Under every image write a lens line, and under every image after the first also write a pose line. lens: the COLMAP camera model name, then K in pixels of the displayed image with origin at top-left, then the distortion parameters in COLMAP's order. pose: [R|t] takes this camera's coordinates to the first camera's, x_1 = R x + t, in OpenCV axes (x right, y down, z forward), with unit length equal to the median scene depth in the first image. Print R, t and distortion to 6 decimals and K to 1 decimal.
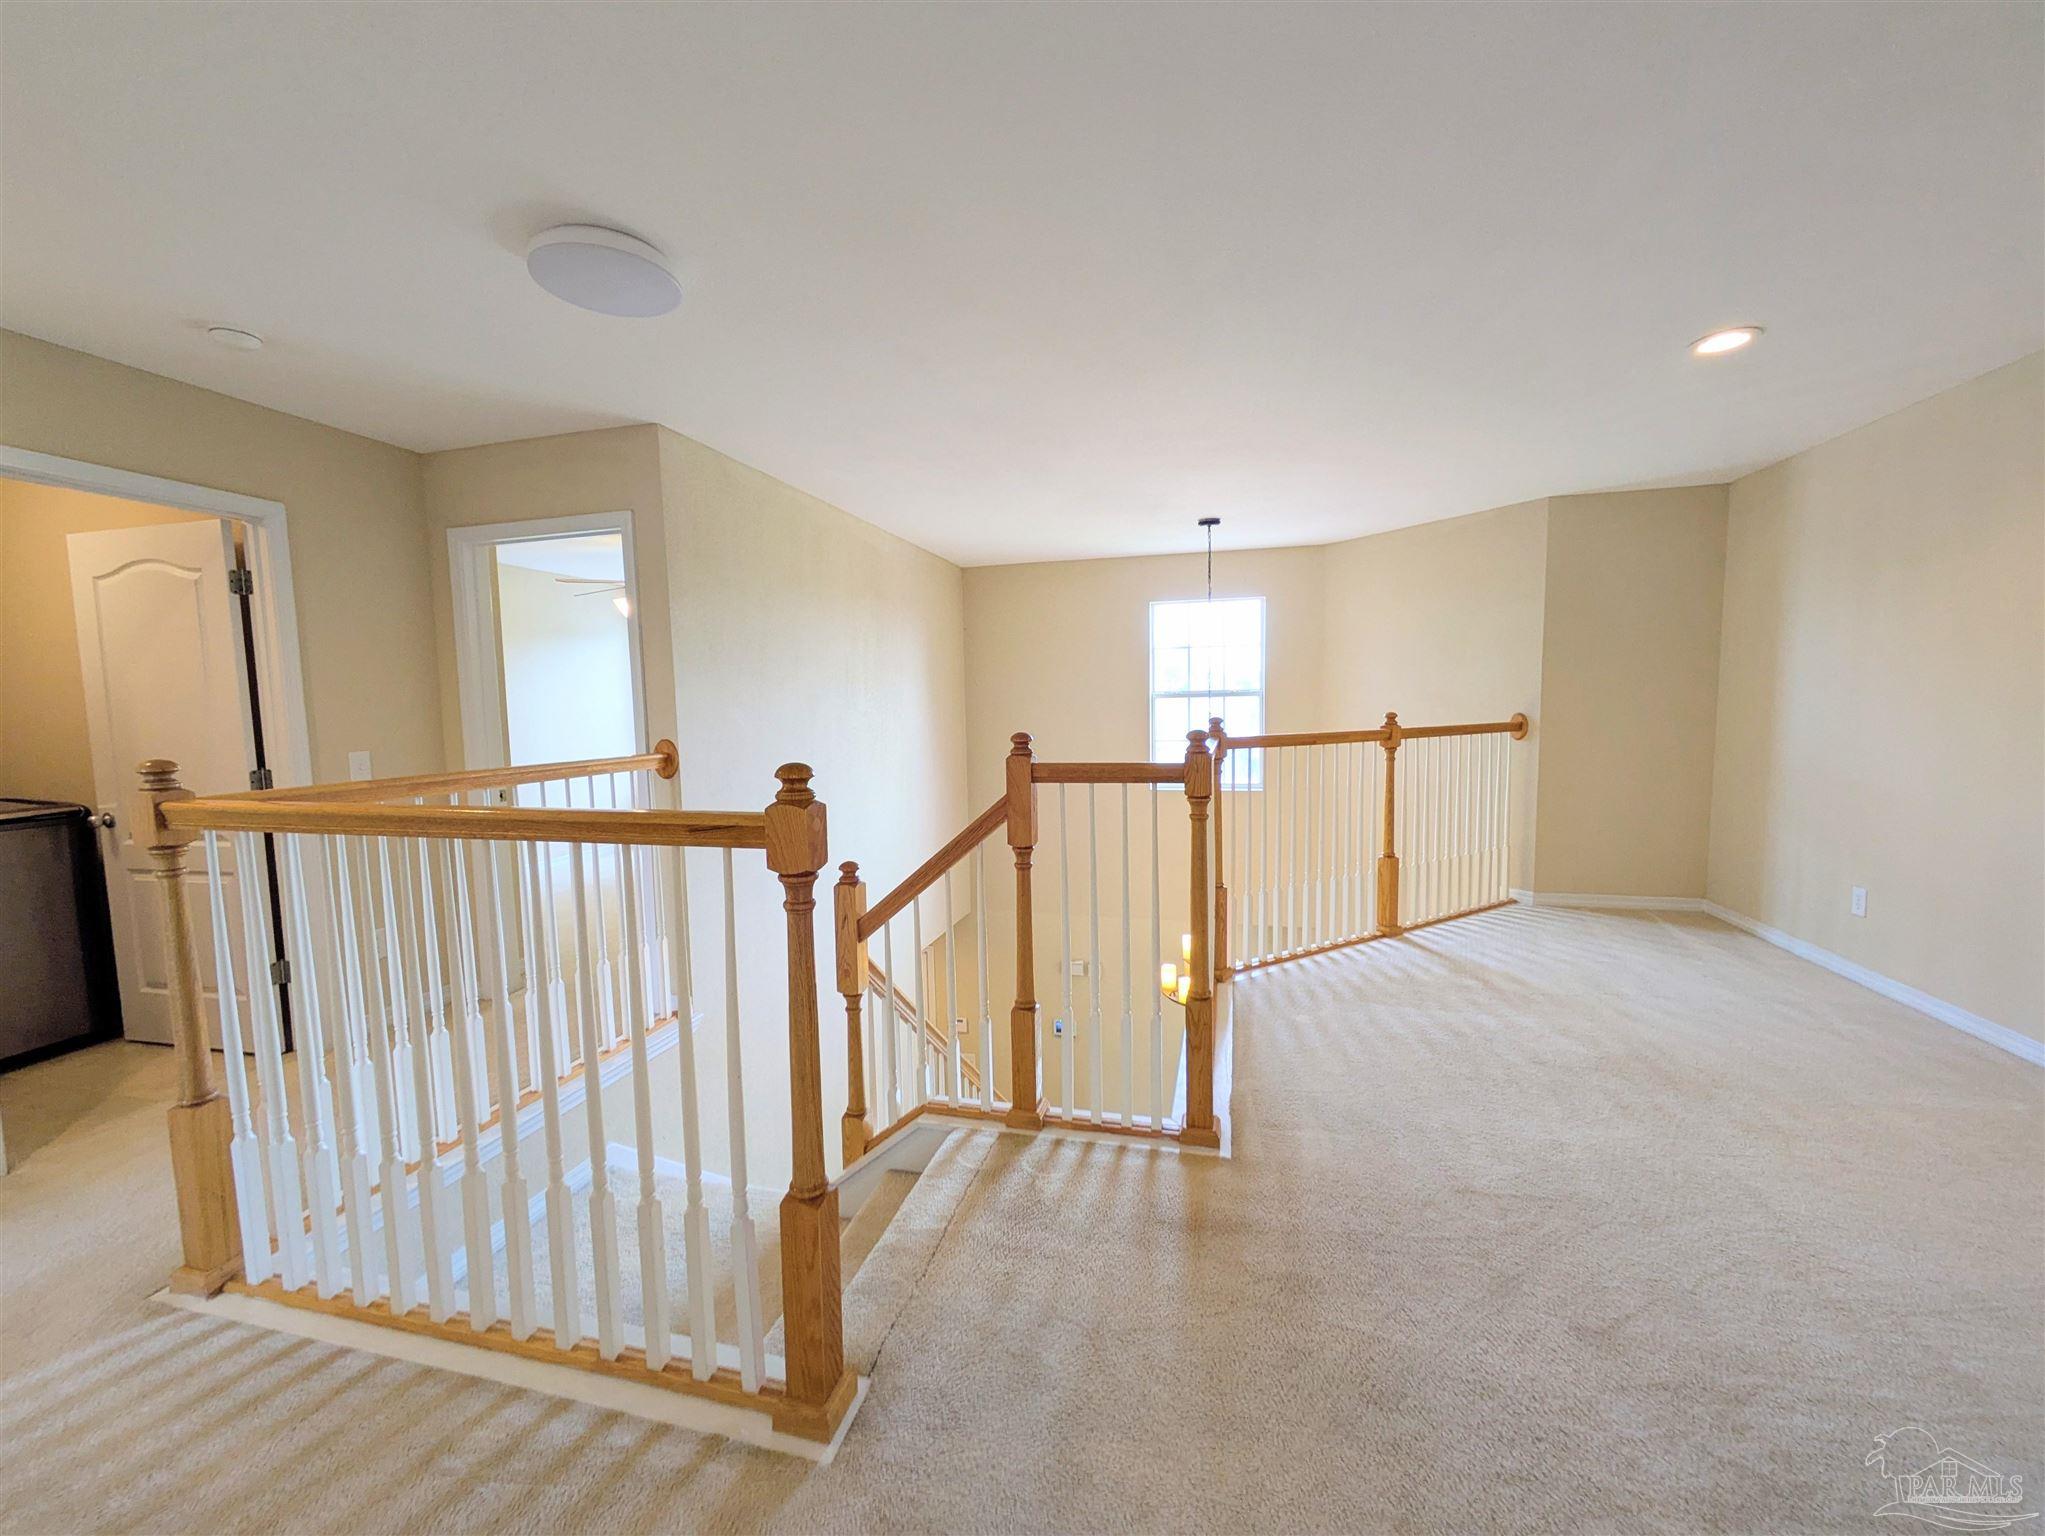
lens RADIAL K [[807.3, 0, 1027.5], [0, 807.3, 769.5], [0, 0, 1]] dist [-0.000617, 0.000744]
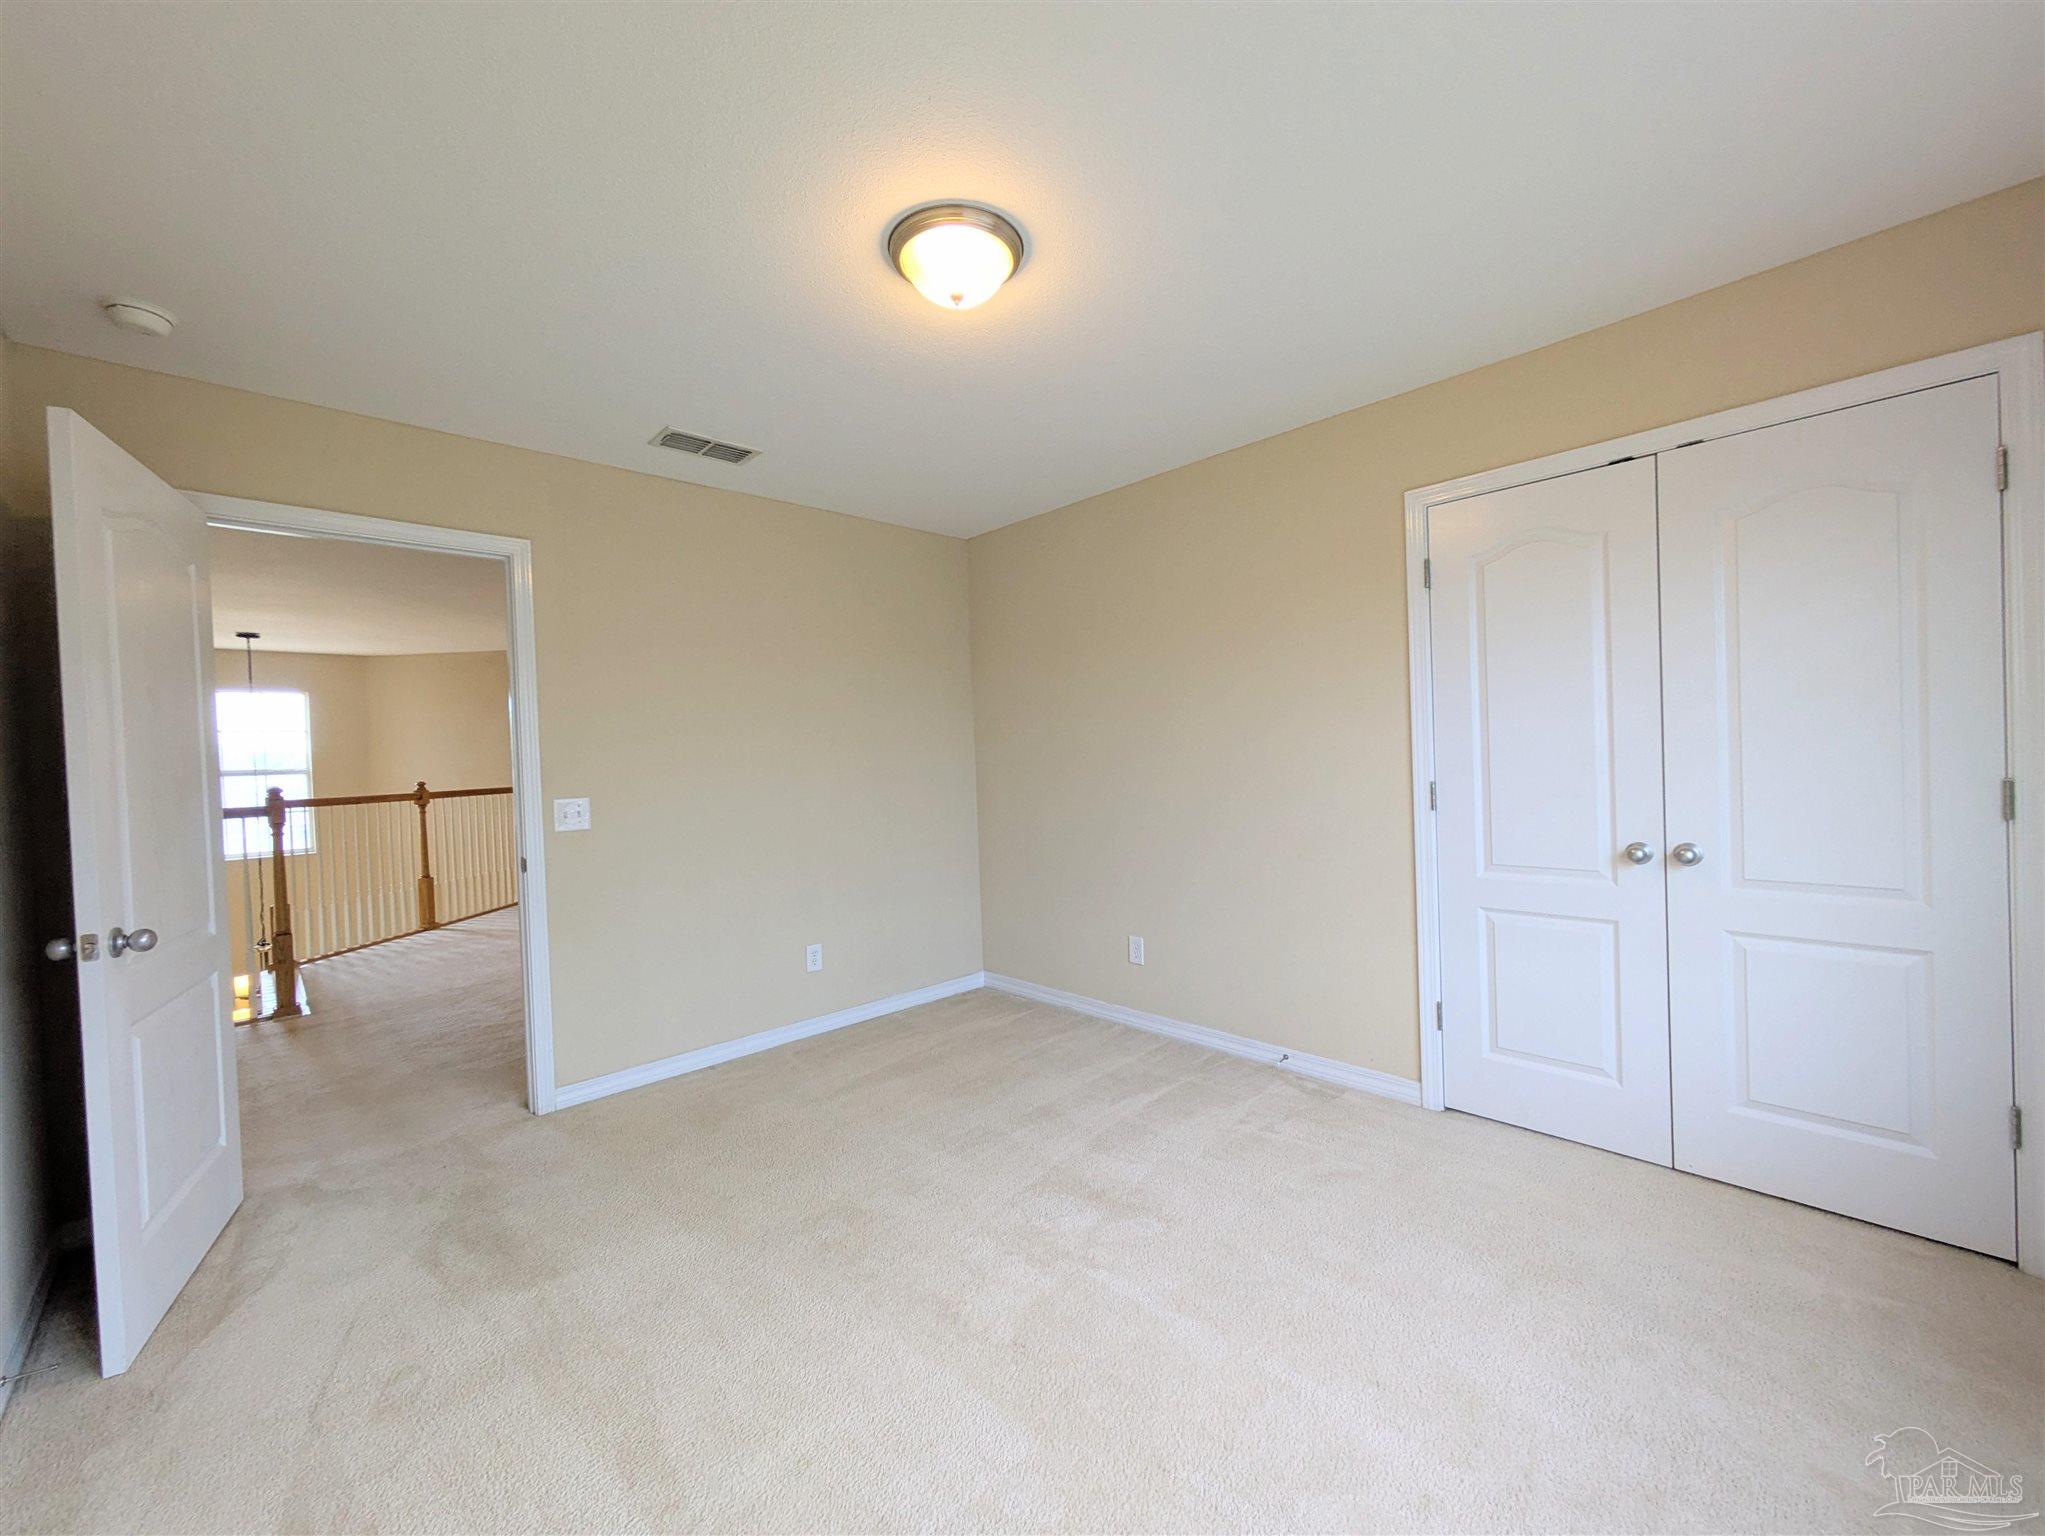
lens RADIAL K [[807.3, 0, 1027.5], [0, 807.3, 769.5], [0, 0, 1]] dist [-0.000617, 0.000744]
pose [[0.524805, -0.013415, 0.851117, -0.242192], [0.099343, 0.994008, -0.045588, 0.088718], [-0.845406, 0.108478, 0.522993, -0.758351]]
